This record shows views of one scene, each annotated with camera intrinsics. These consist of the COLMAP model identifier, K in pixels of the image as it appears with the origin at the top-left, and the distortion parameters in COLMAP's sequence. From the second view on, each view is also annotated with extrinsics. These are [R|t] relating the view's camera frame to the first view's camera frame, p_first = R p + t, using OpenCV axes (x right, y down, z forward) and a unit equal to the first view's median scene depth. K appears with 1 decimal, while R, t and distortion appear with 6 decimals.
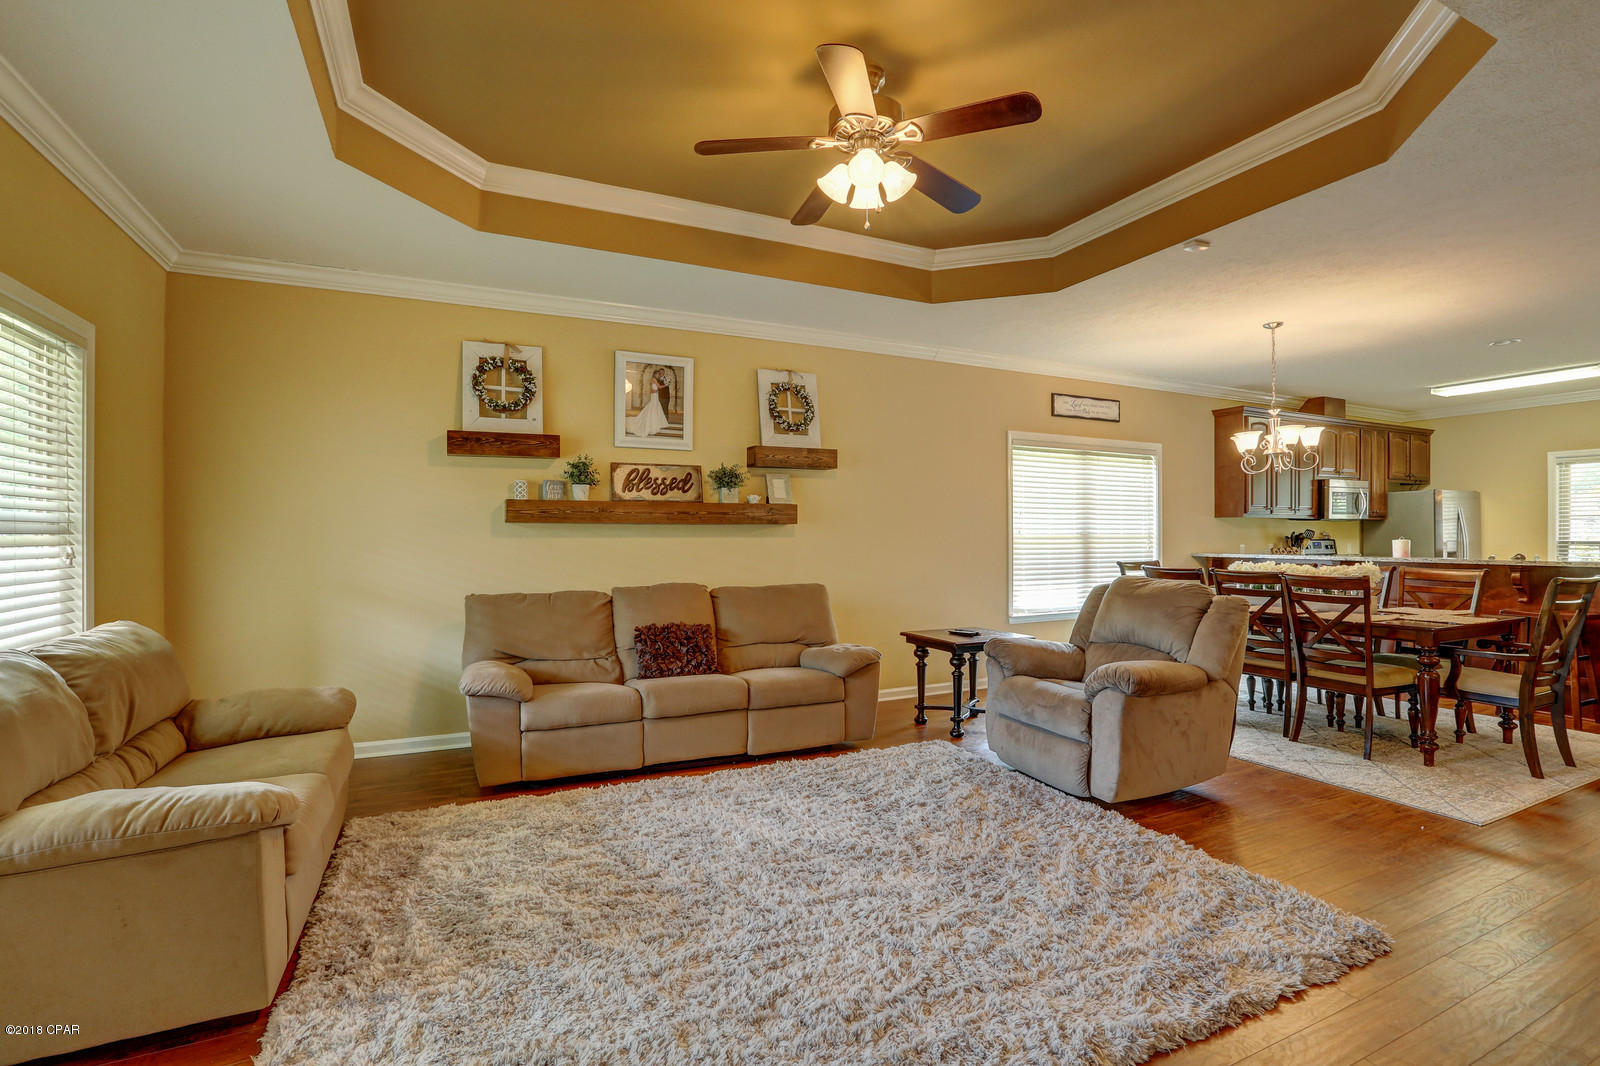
lens RADIAL K [[730.3, 0, 802.8], [0, 730.3, 532.9], [0, 0, 1]] dist [-0.015898, 0.002934]
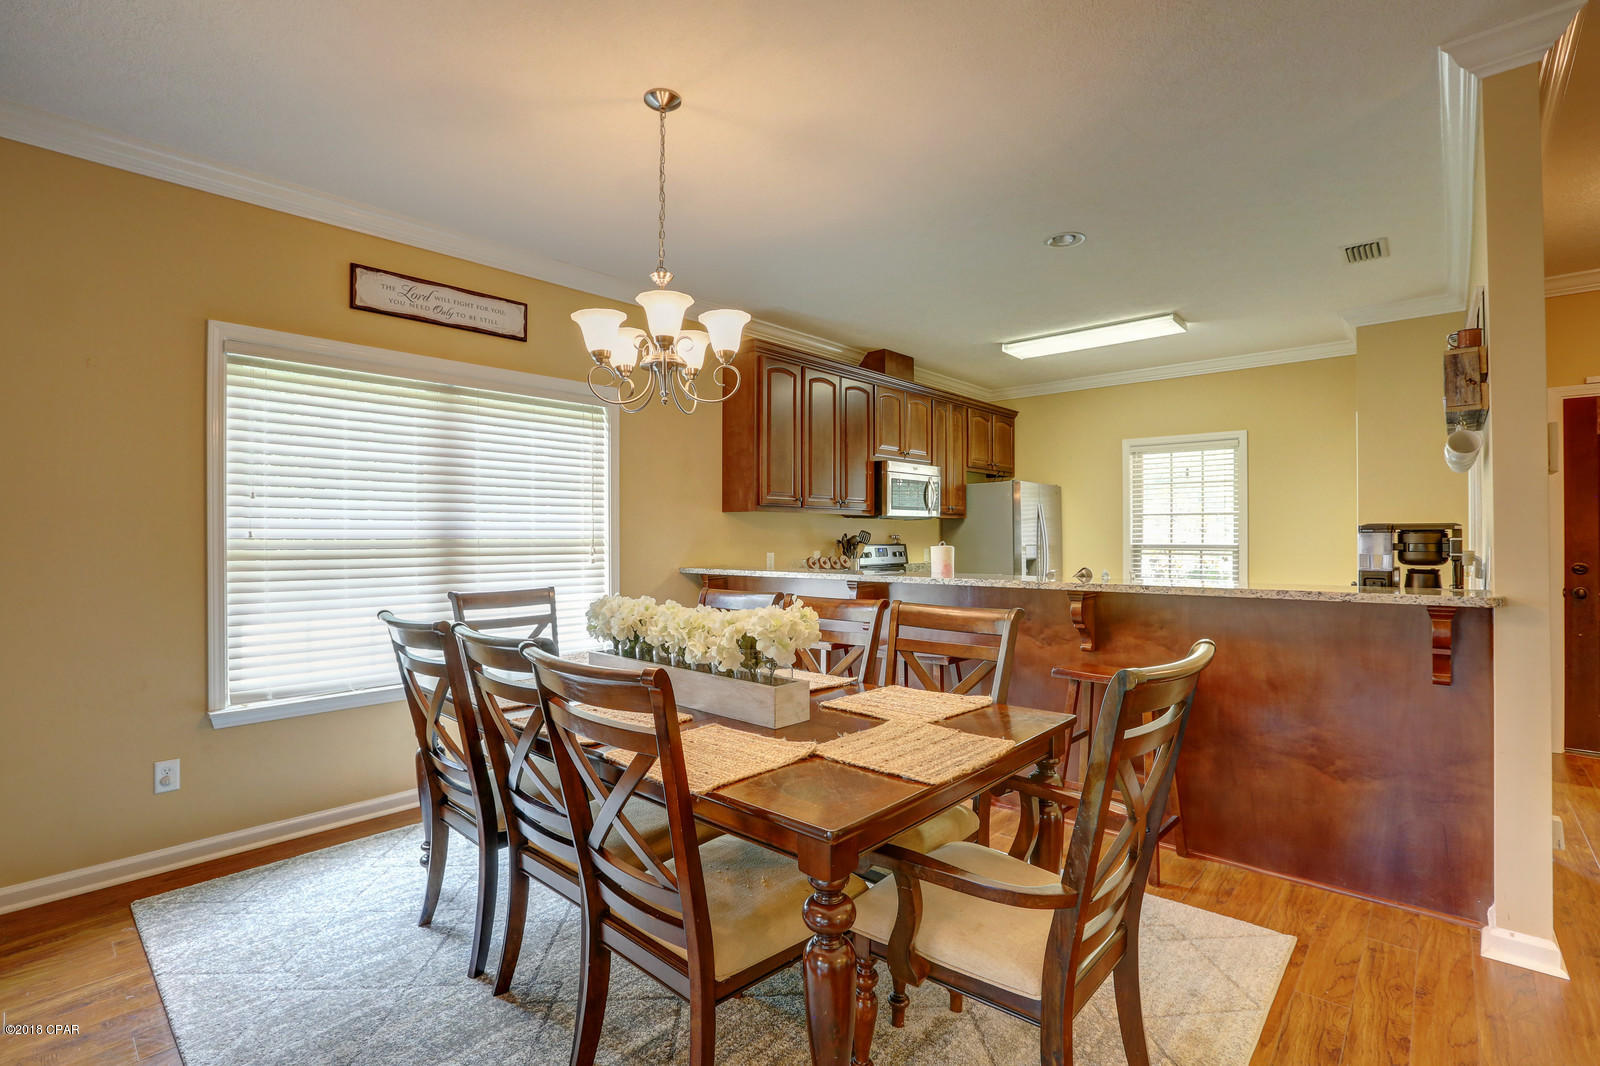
lens RADIAL K [[730.3, 0, 798.0], [0, 730.3, 535.7], [0, 0, 1]] dist [-0.015898, 0.002934]
pose [[0.929945, -0.006762, 0.367637, 0.373473], [0.006830, 0.999976, 0.001115, -0.001243], [-0.367636, 0.001474, 0.929969, 0.353603]]
